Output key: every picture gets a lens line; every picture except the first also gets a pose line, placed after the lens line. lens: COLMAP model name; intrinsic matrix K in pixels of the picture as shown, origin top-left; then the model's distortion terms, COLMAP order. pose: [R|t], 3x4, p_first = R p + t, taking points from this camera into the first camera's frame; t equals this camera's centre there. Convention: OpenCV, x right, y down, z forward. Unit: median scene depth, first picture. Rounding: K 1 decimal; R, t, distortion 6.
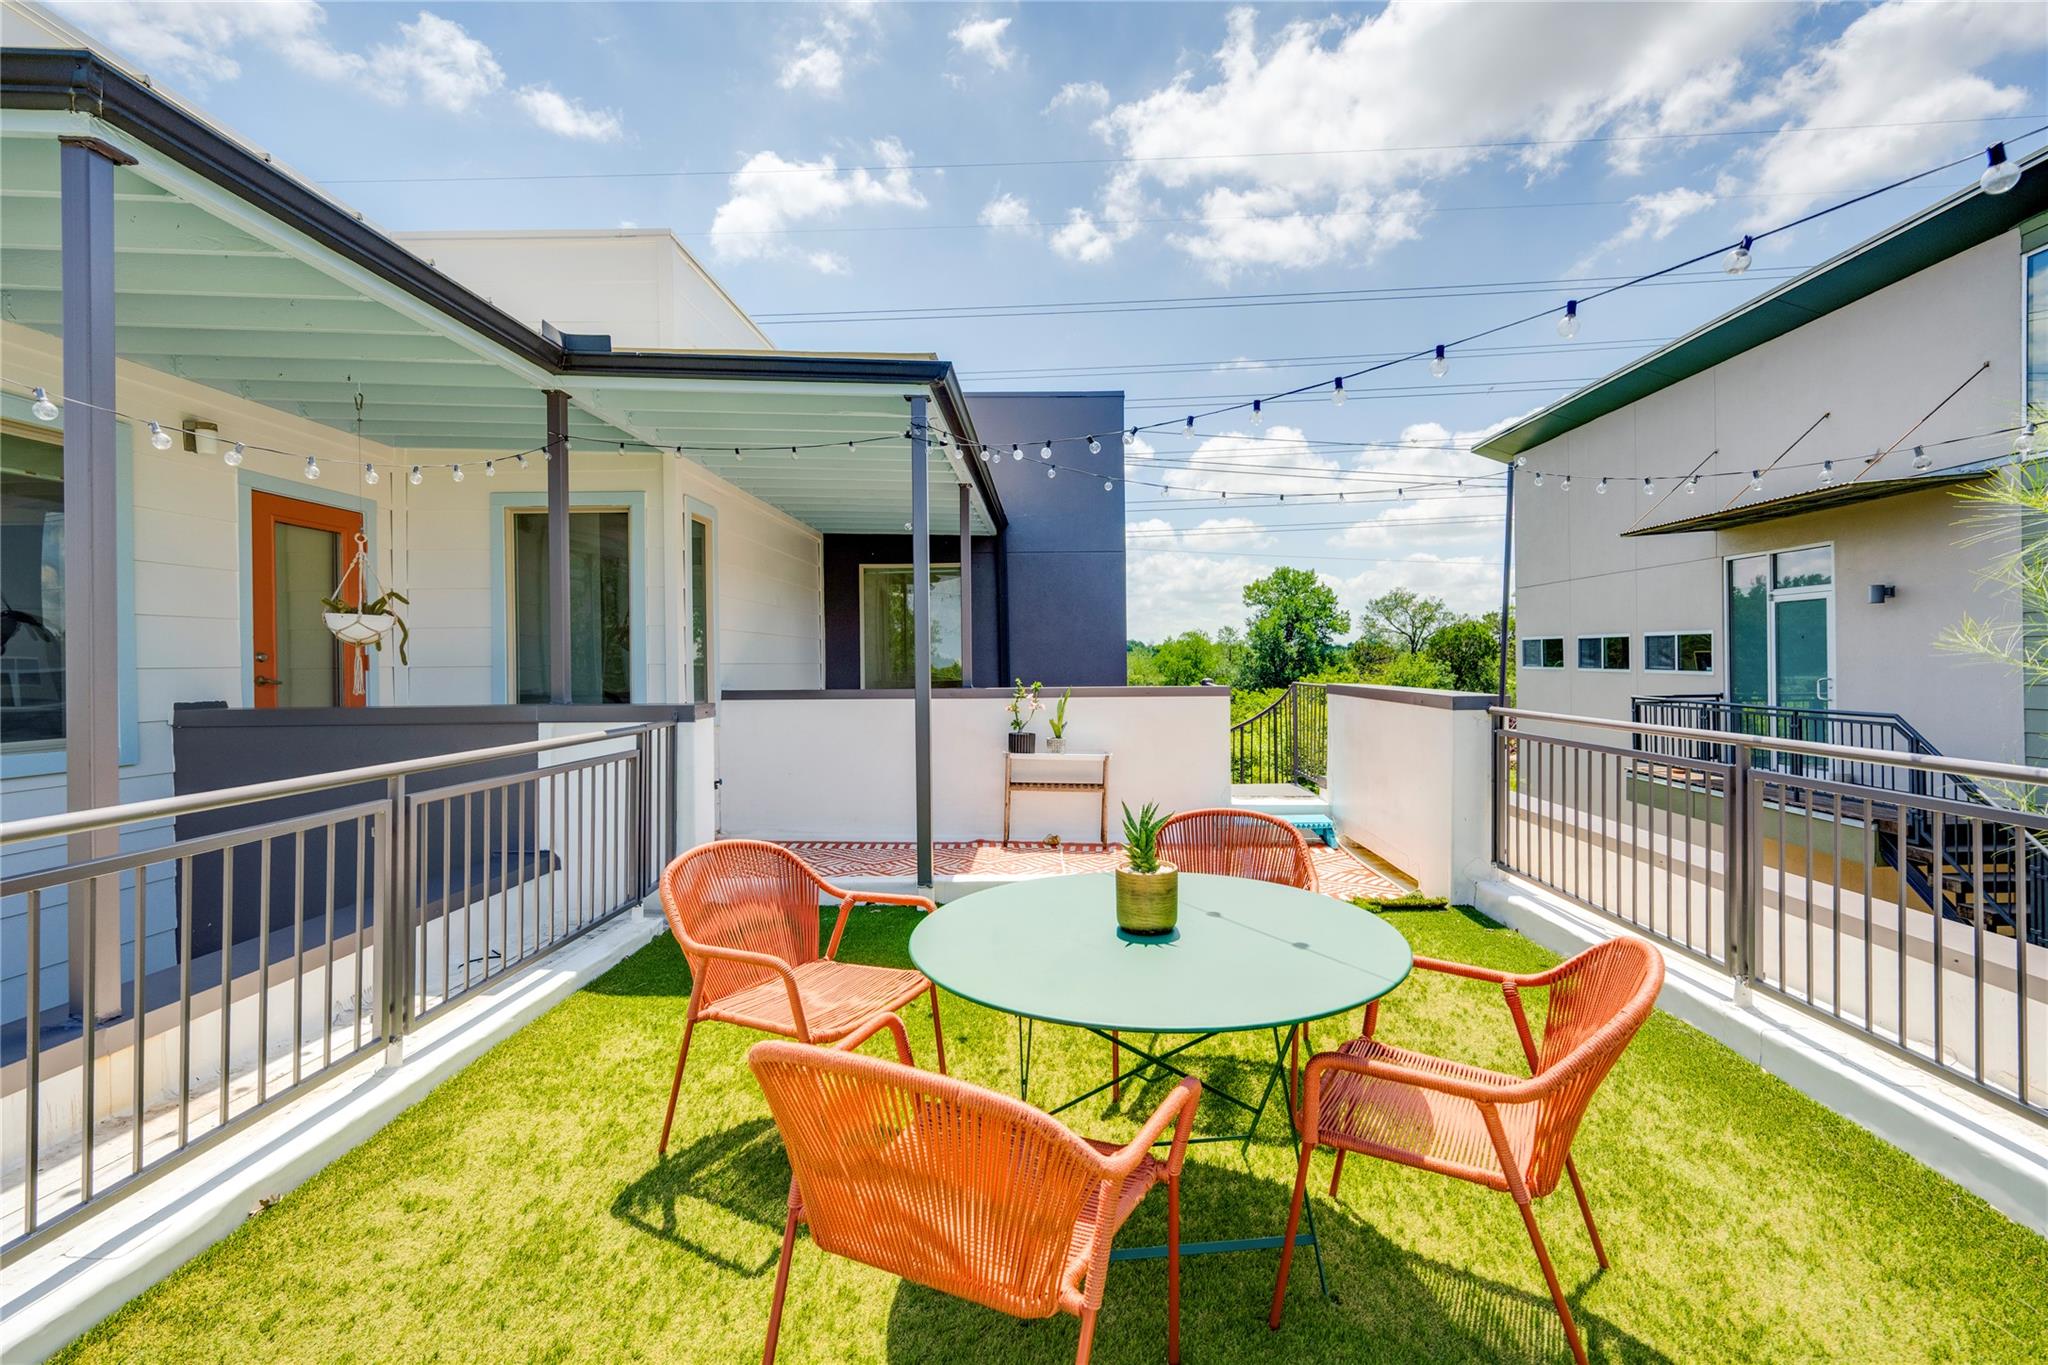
lens RADIAL K [[898.7, 0, 1044.5], [0, 898.7, 647.9], [0, 0, 1]] dist [0.000034, -0.000157]
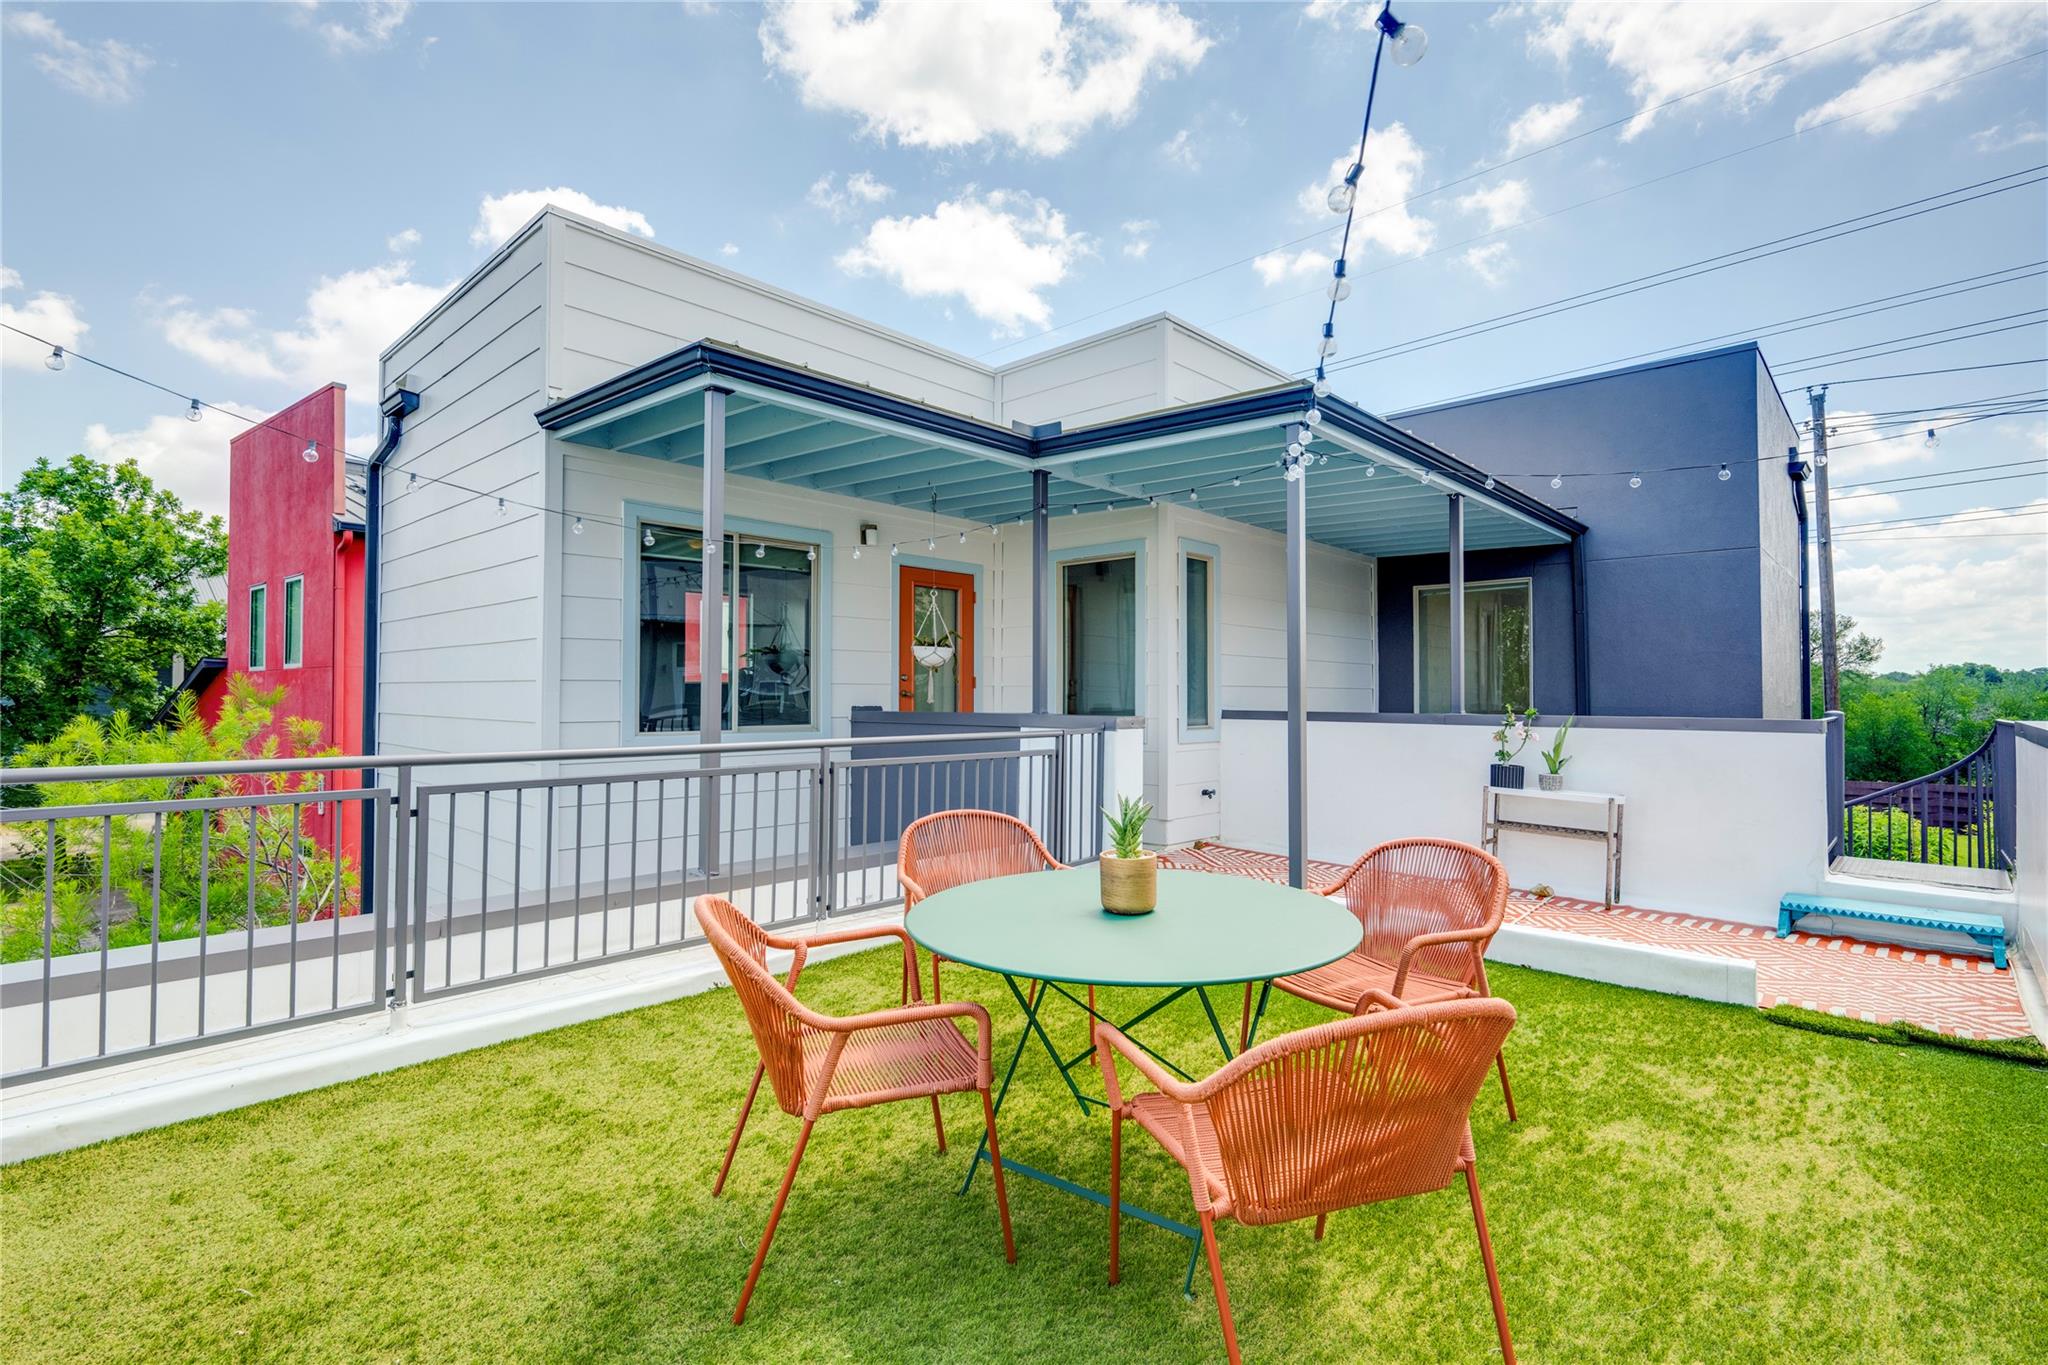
lens RADIAL K [[898.7, 0, 1044.5], [0, 898.7, 647.9], [0, 0, 1]] dist [0.000034, -0.000157]
pose [[0.754753, -0.022137, -0.655635, 0.274419], [-0.000241, 0.999421, -0.034022, 0.011744], [0.656009, 0.025837, 0.754311, 0.034884]]
